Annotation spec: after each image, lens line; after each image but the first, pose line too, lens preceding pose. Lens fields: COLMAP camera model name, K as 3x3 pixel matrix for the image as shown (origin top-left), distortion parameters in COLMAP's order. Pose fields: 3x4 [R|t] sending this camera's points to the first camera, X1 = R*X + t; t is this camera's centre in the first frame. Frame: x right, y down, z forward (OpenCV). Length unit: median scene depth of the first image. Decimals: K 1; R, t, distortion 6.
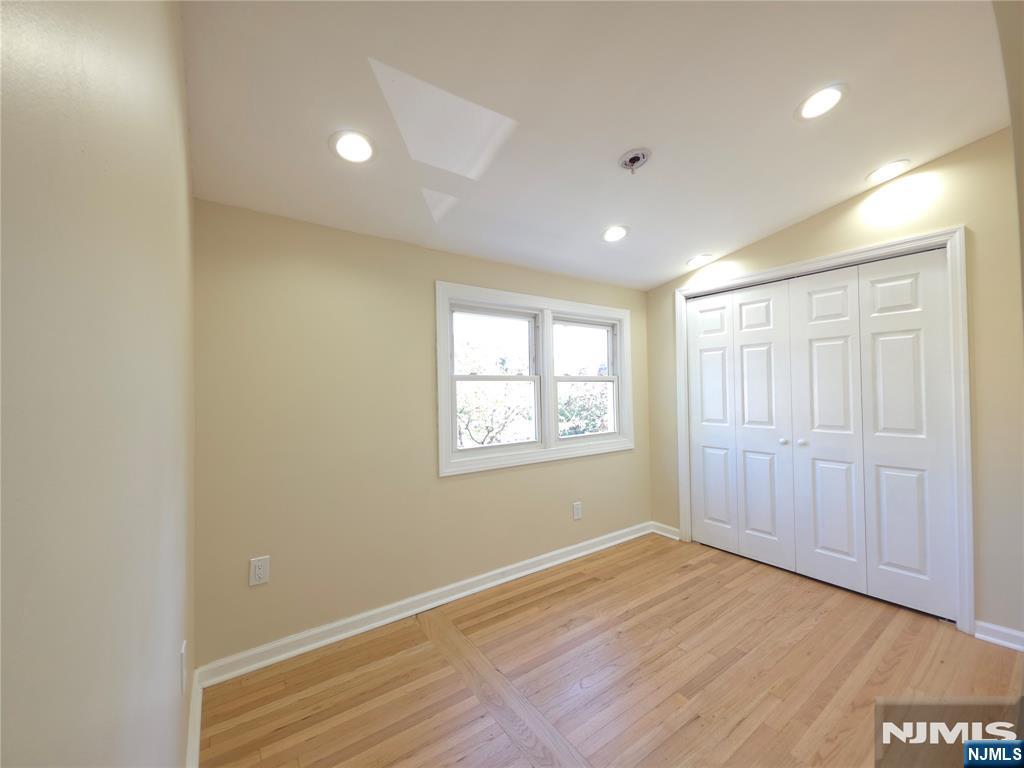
lens RADIAL K [[407.8, 0, 513.5], [0, 407.8, 382.9], [0, 0, 1]] dist [0.021638, -0.008713]
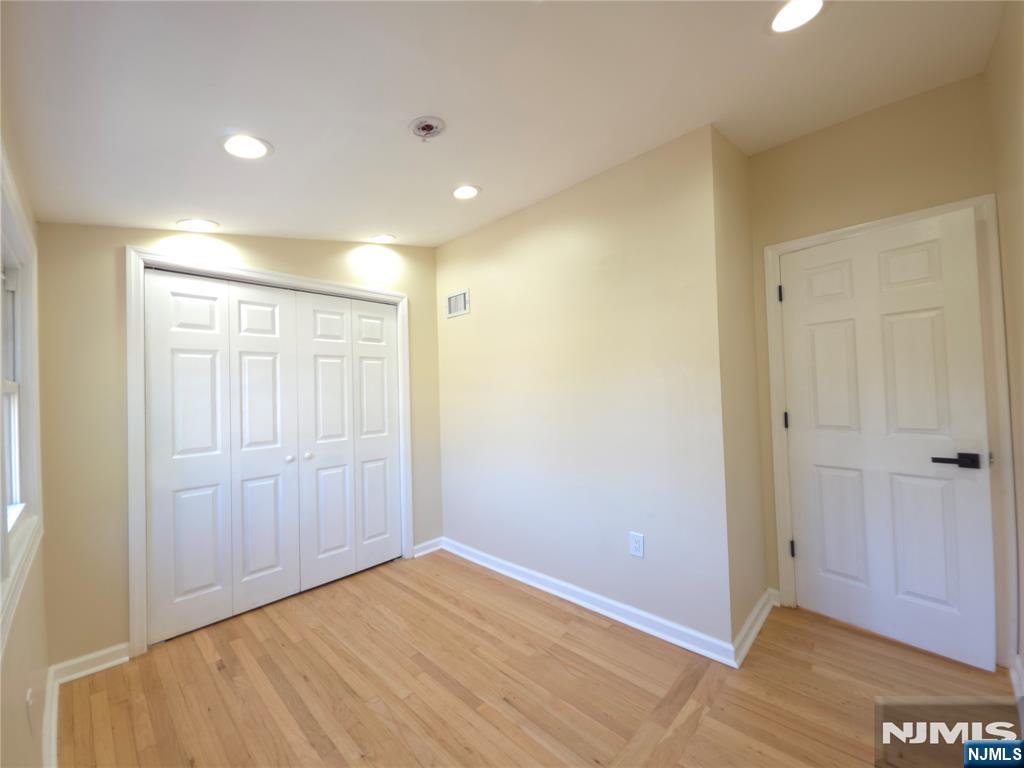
lens RADIAL K [[407.8, 0, 513.5], [0, 407.8, 382.9], [0, 0, 1]] dist [0.021638, -0.008713]
pose [[-0.181483, 0.038069, 0.982657, -0.388047], [0.015127, 0.999240, -0.035918, 0.010035], [-0.983278, 0.008346, -0.181921, 0.693821]]
